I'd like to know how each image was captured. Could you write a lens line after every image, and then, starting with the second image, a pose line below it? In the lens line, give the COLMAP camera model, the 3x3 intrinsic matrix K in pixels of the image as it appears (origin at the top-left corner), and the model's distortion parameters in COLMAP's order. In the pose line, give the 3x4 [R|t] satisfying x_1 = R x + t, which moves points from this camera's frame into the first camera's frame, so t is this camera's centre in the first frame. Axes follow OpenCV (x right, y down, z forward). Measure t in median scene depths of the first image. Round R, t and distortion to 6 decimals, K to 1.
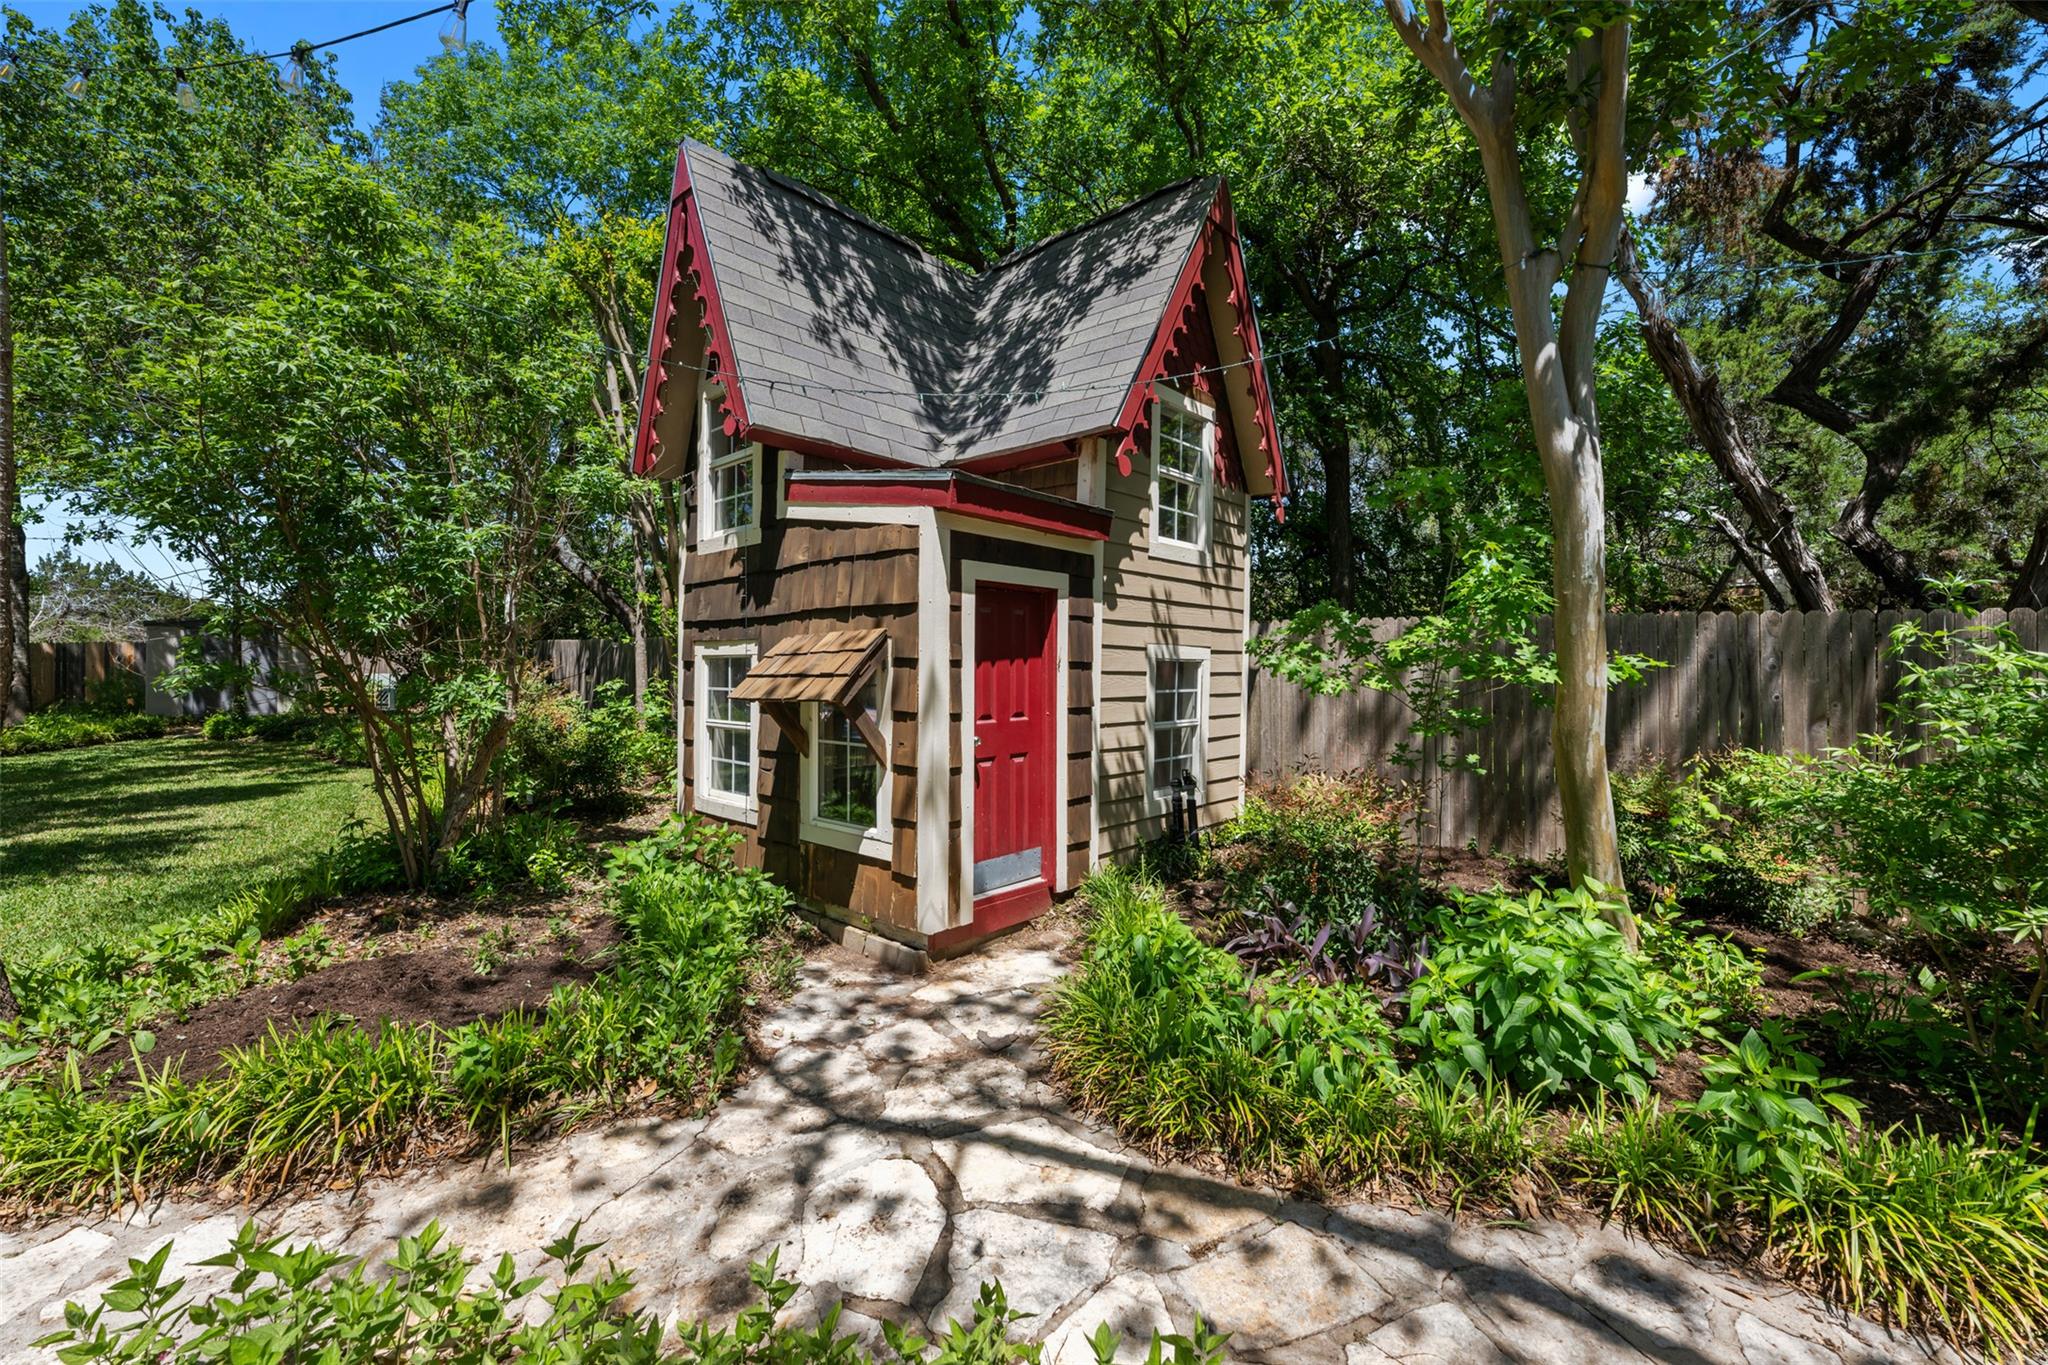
lens RADIAL K [[813.7, 0, 1024.0], [0, 813.7, 692.1], [0, 0, 1]] dist [-0.001130, 0.000010]
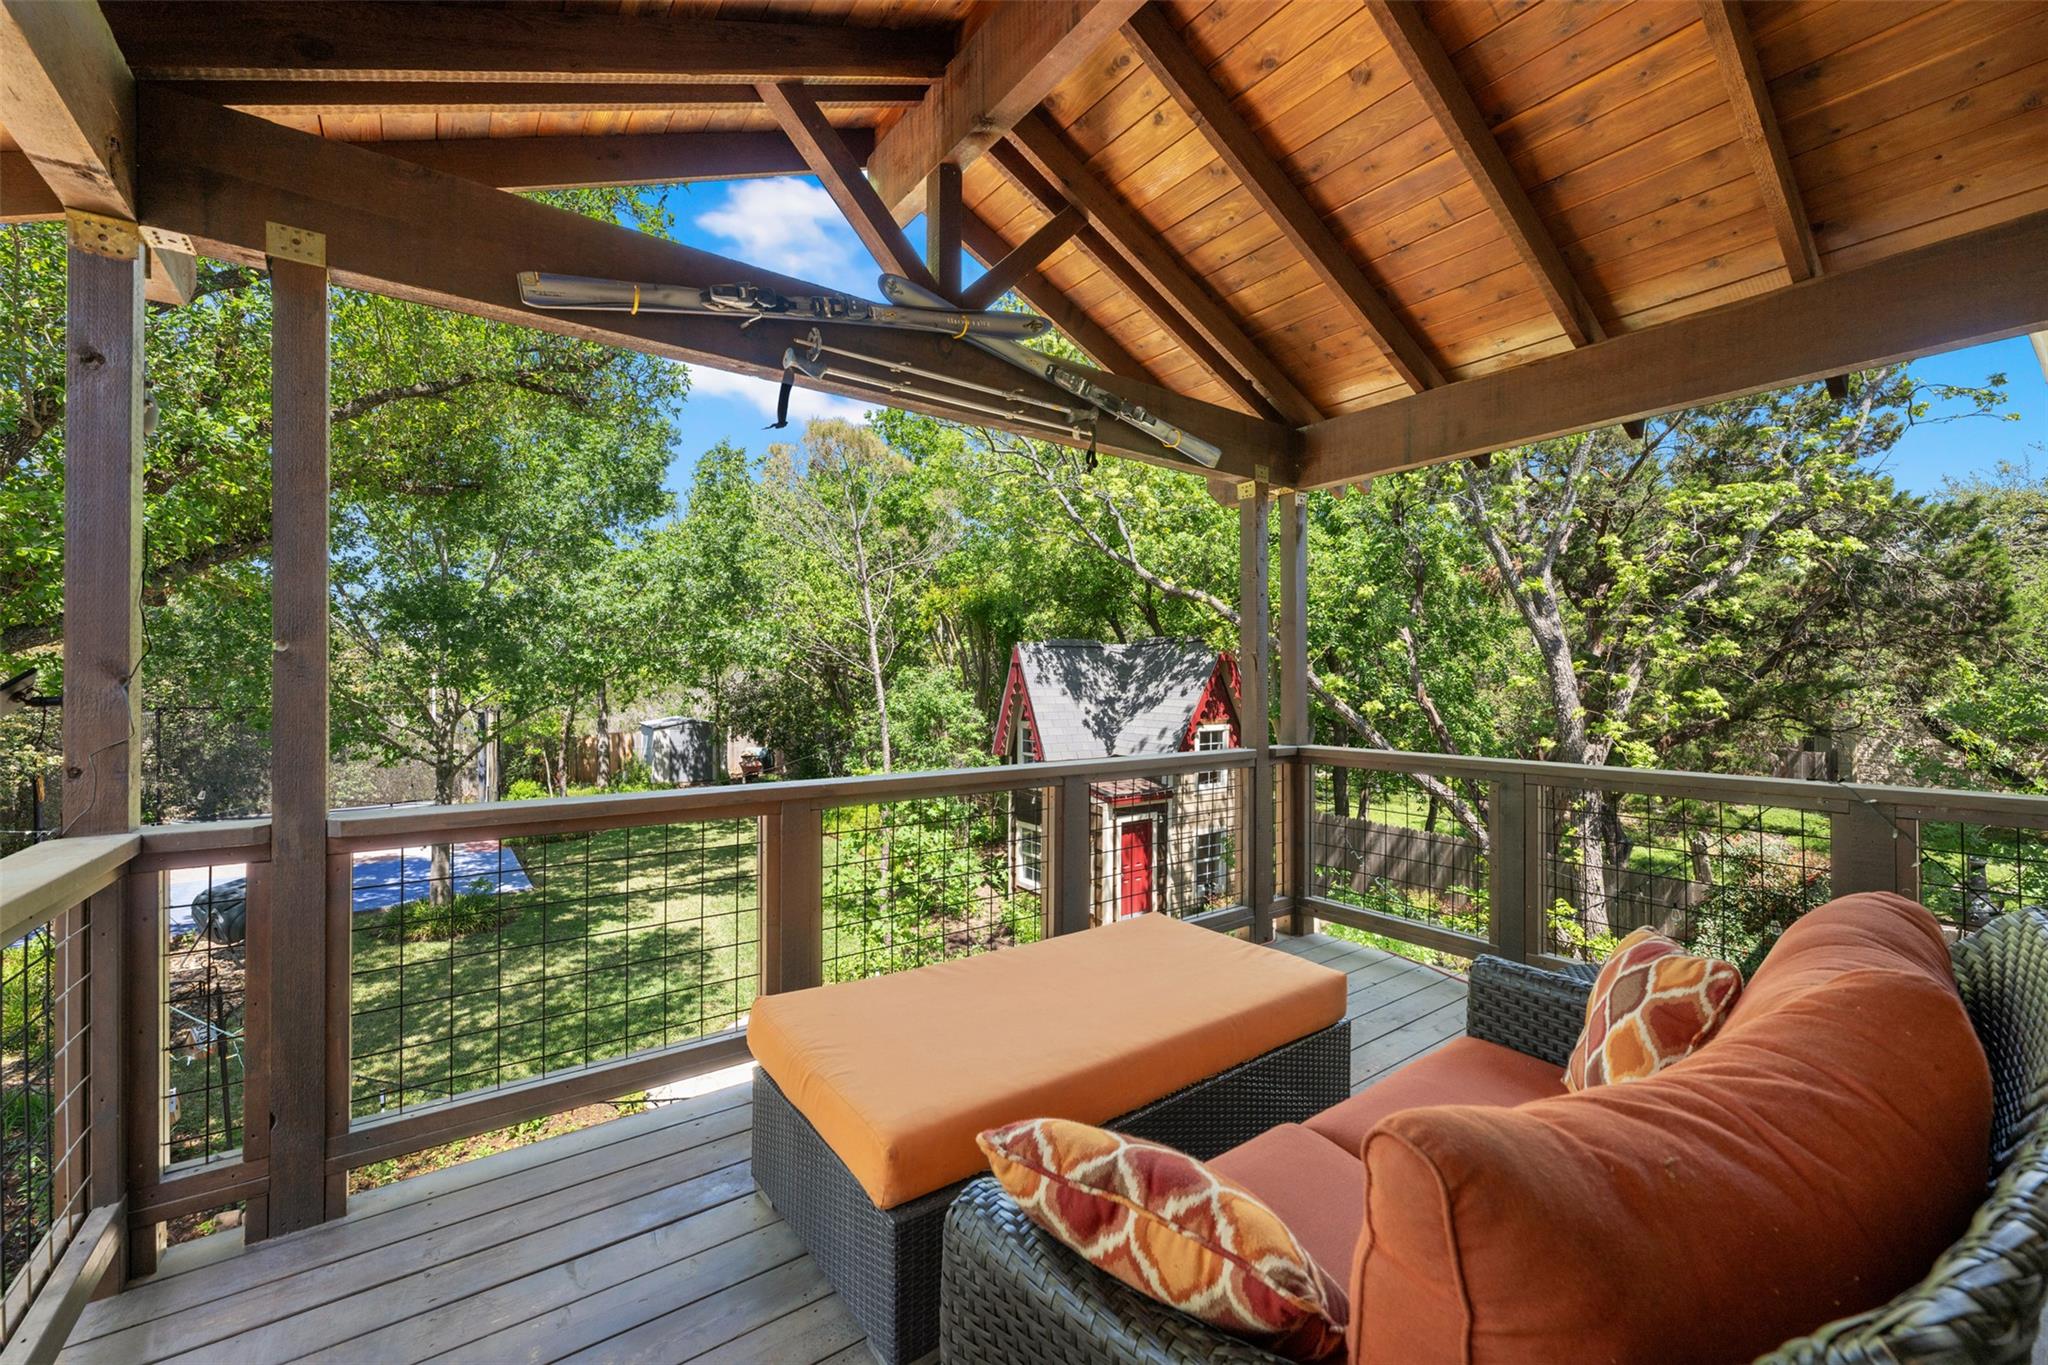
lens RADIAL K [[822.9, 0, 1028.8], [0, 822.9, 679.7], [0, 0, 1]] dist [0.011738, -0.006905]
pose [[0.975994, -0.001937, -0.217788, 0.203859], [-0.000555, 0.999935, -0.011380, -0.481109], [0.217796, 0.011228, 0.975930, -1.549622]]
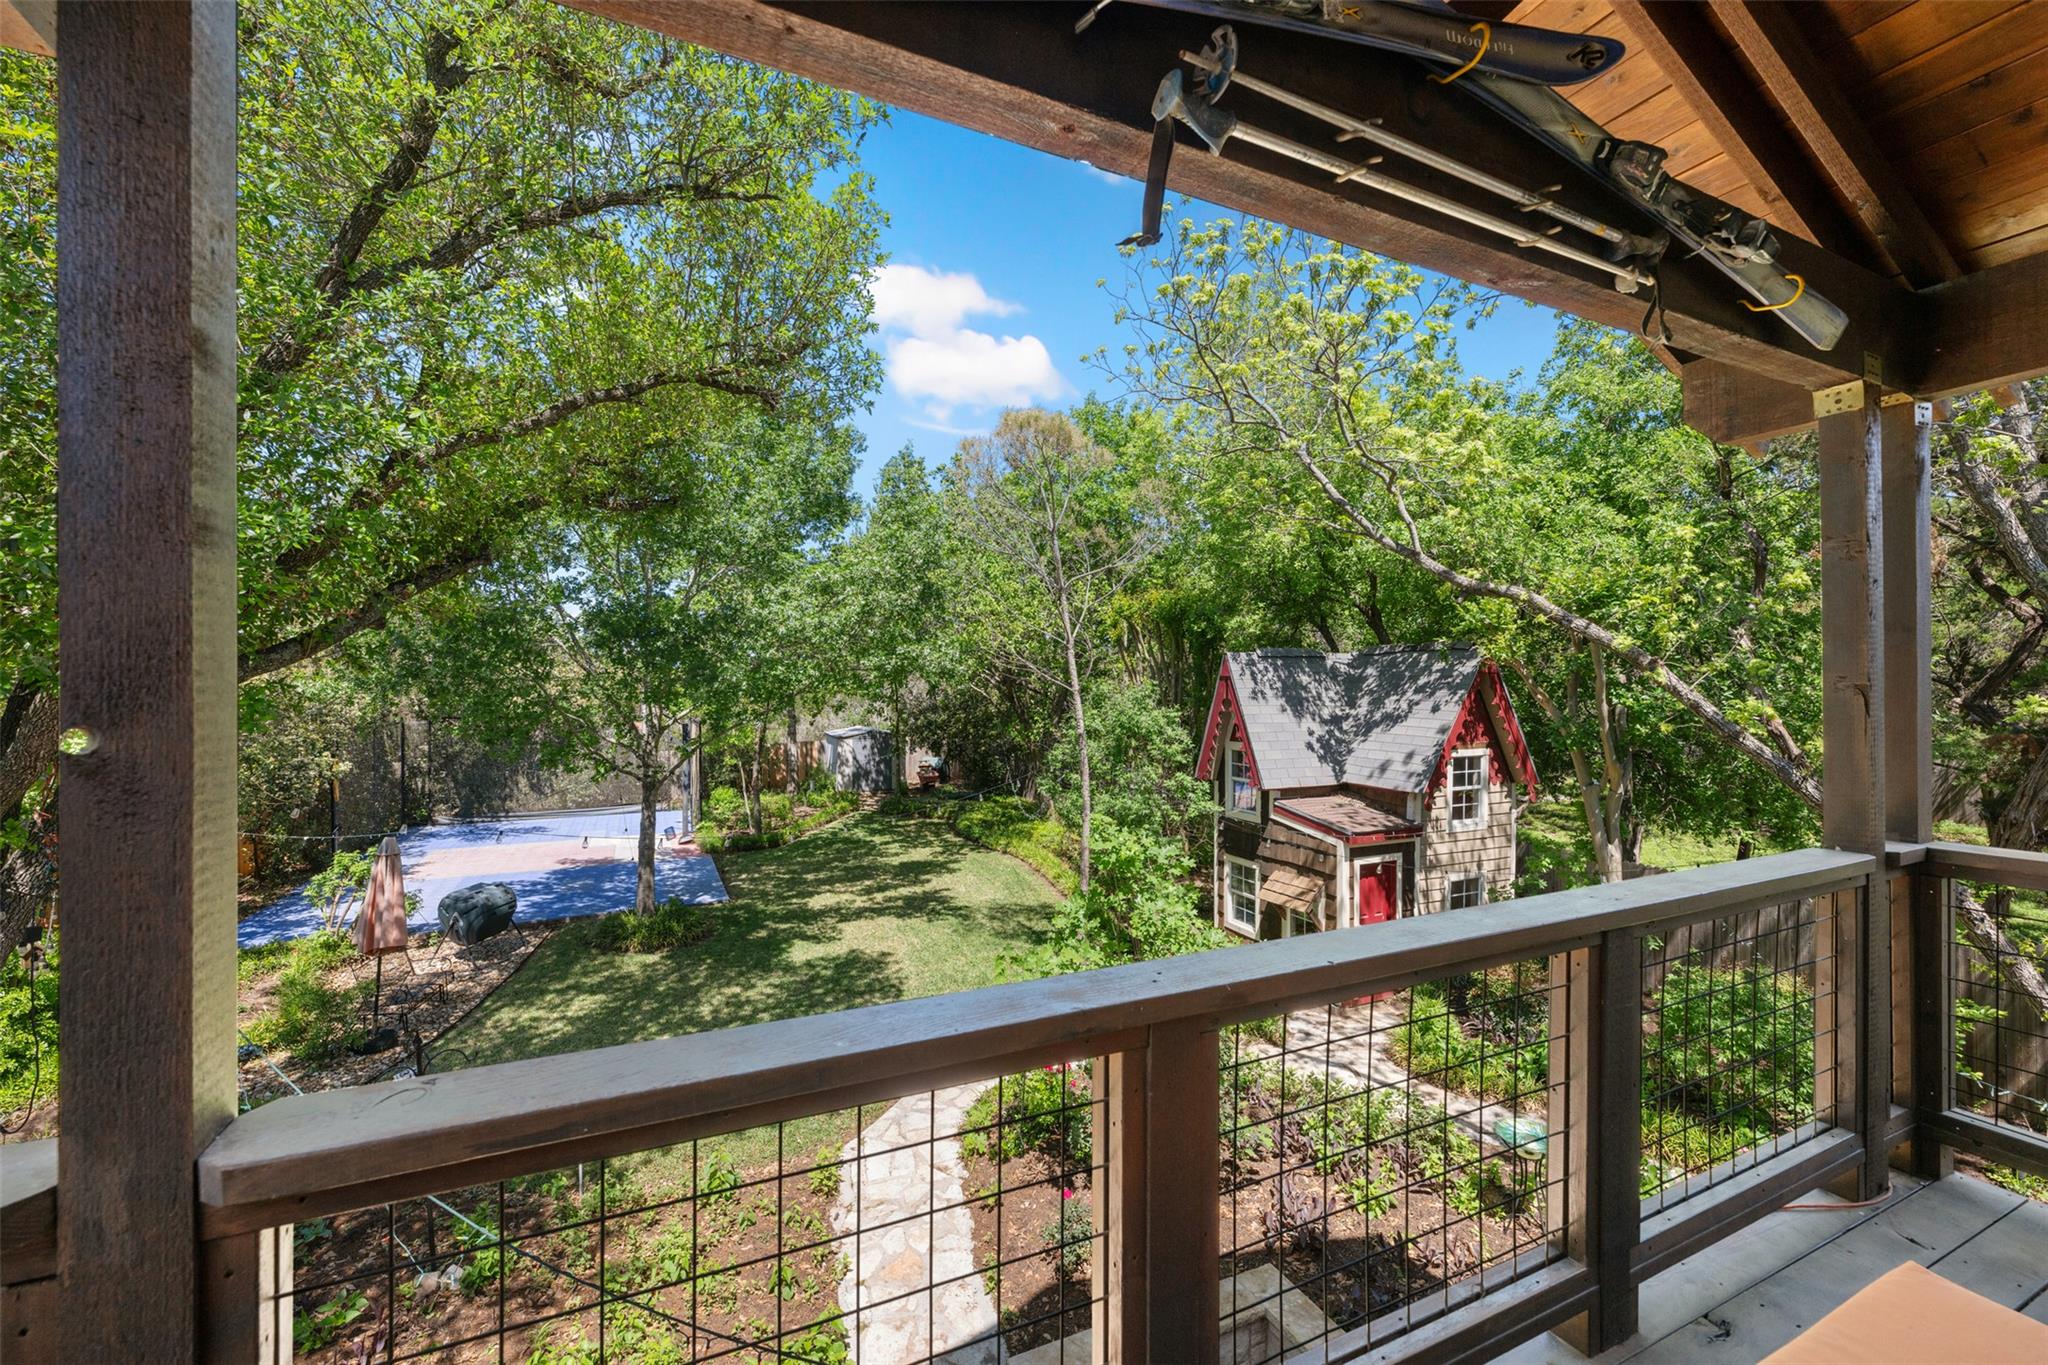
lens RADIAL K [[813.7, 0, 1024.0], [0, 813.7, 692.1], [0, 0, 1]] dist [-0.001130, 0.000010]
pose [[0.914106, -0.001389, -0.405474, 0.007914], [-0.000272, 0.999992, -0.004037, -0.509021], [0.405476, 0.003800, 0.914098, -1.323586]]
